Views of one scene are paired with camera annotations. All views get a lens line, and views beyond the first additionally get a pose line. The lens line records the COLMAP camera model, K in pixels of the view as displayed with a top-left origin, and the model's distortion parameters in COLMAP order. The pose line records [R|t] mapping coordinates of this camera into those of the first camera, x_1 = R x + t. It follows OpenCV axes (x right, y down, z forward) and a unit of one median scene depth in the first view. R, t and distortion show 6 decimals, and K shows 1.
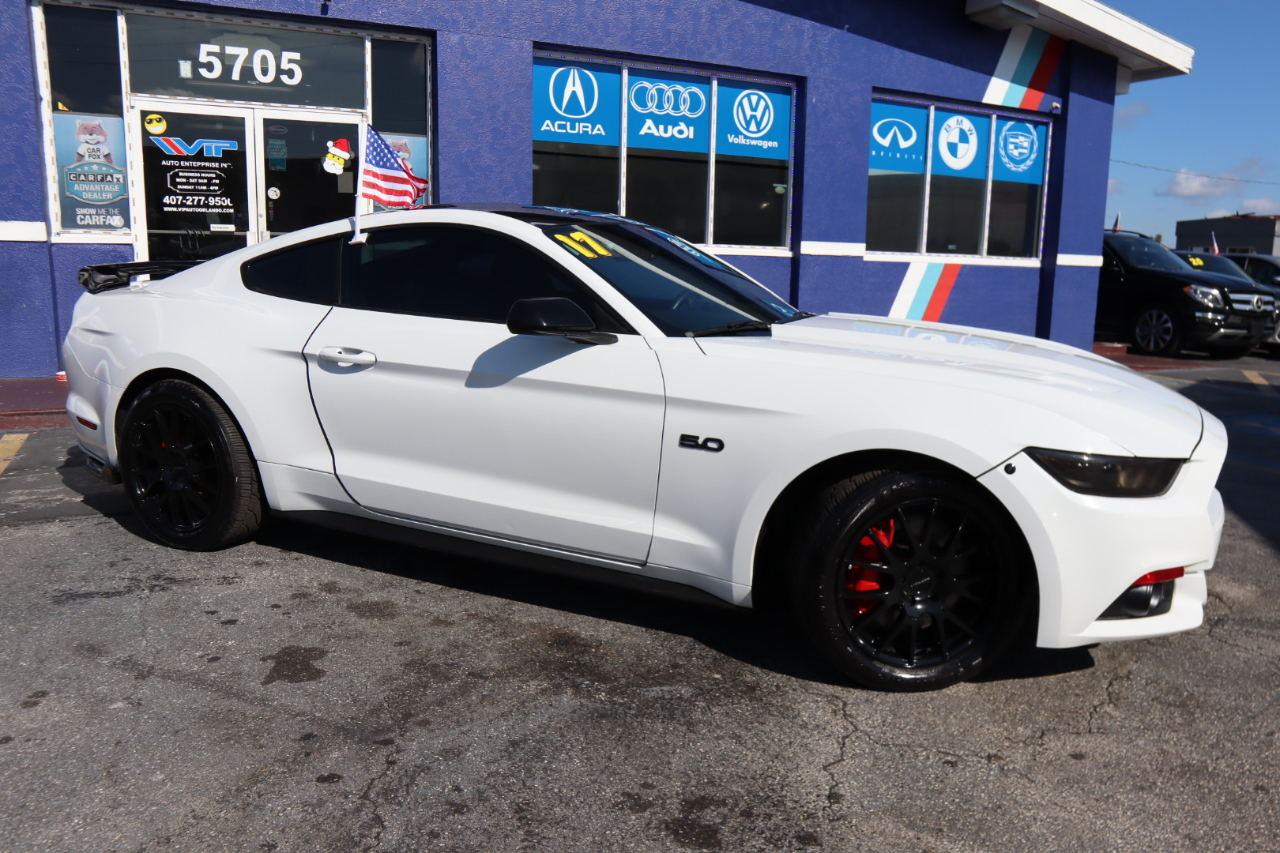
lens RADIAL K [[953.1, 0, 667.0], [0, 953.1, 442.9], [0, 0, 1]] dist [-0.110477, 0.073061]
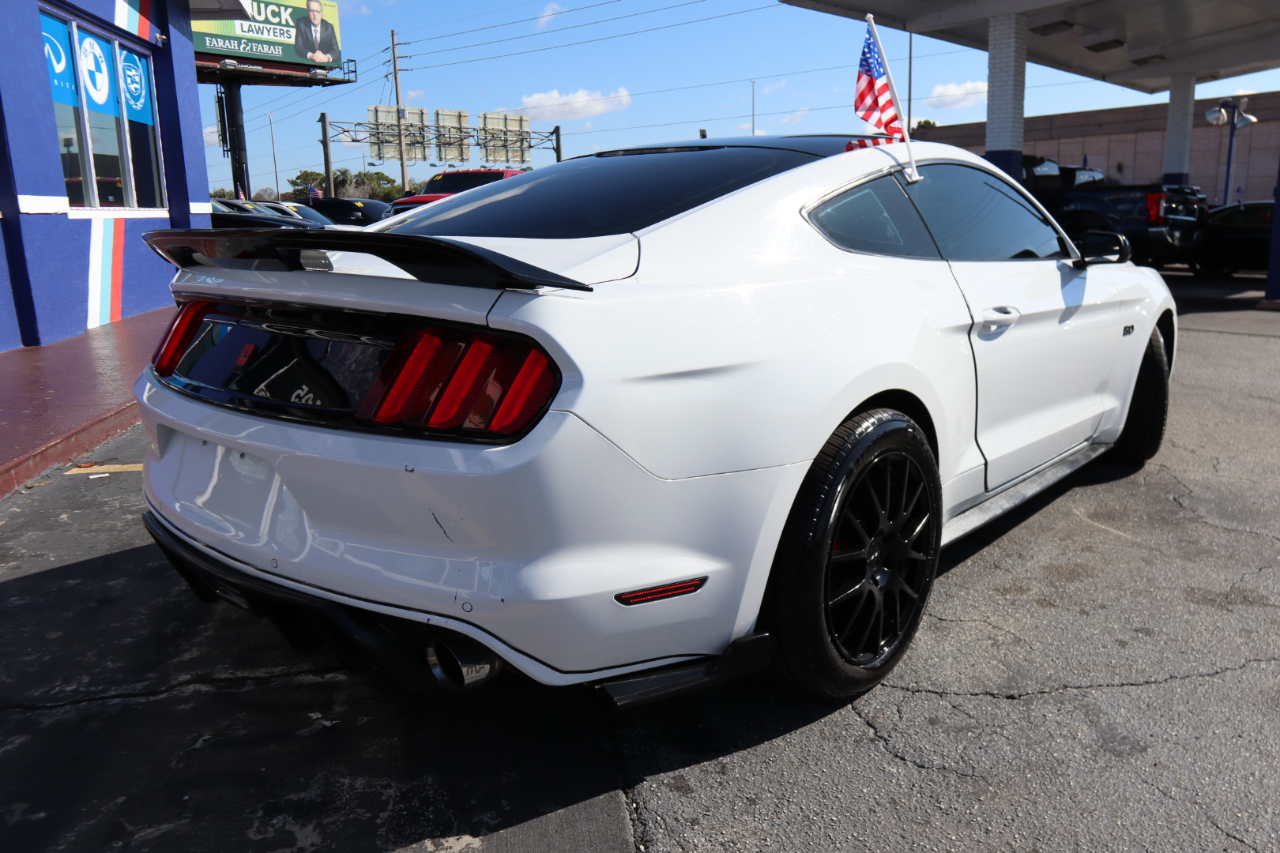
lens RADIAL K [[953.1, 0, 665.6], [0, 953.1, 428.7], [0, 0, 1]] dist [-0.110477, 0.073061]
pose [[0.304576, -0.242356, 0.921139, -0.542835], [0.206311, 0.960915, 0.184604, -0.093995], [-0.929876, 0.133815, 0.342672, 0.443483]]
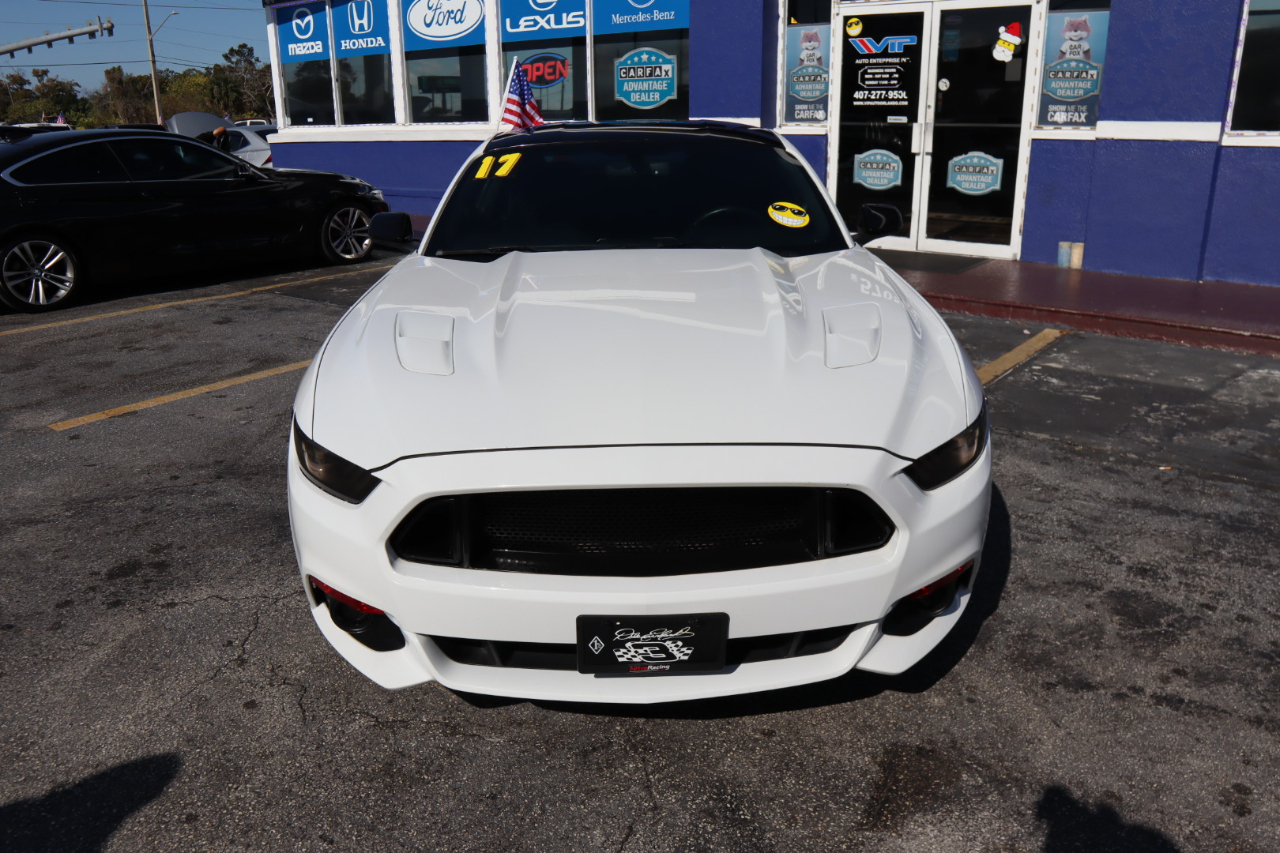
lens RADIAL K [[953.1, 0, 662.3], [0, 953.1, 428.7], [0, 0, 1]] dist [-0.110477, 0.073061]
pose [[0.425389, 0.258011, -0.867453, 0.459443], [-0.157433, 0.964983, 0.209816, -0.074552], [0.891212, 0.047312, 0.451113, 0.299223]]
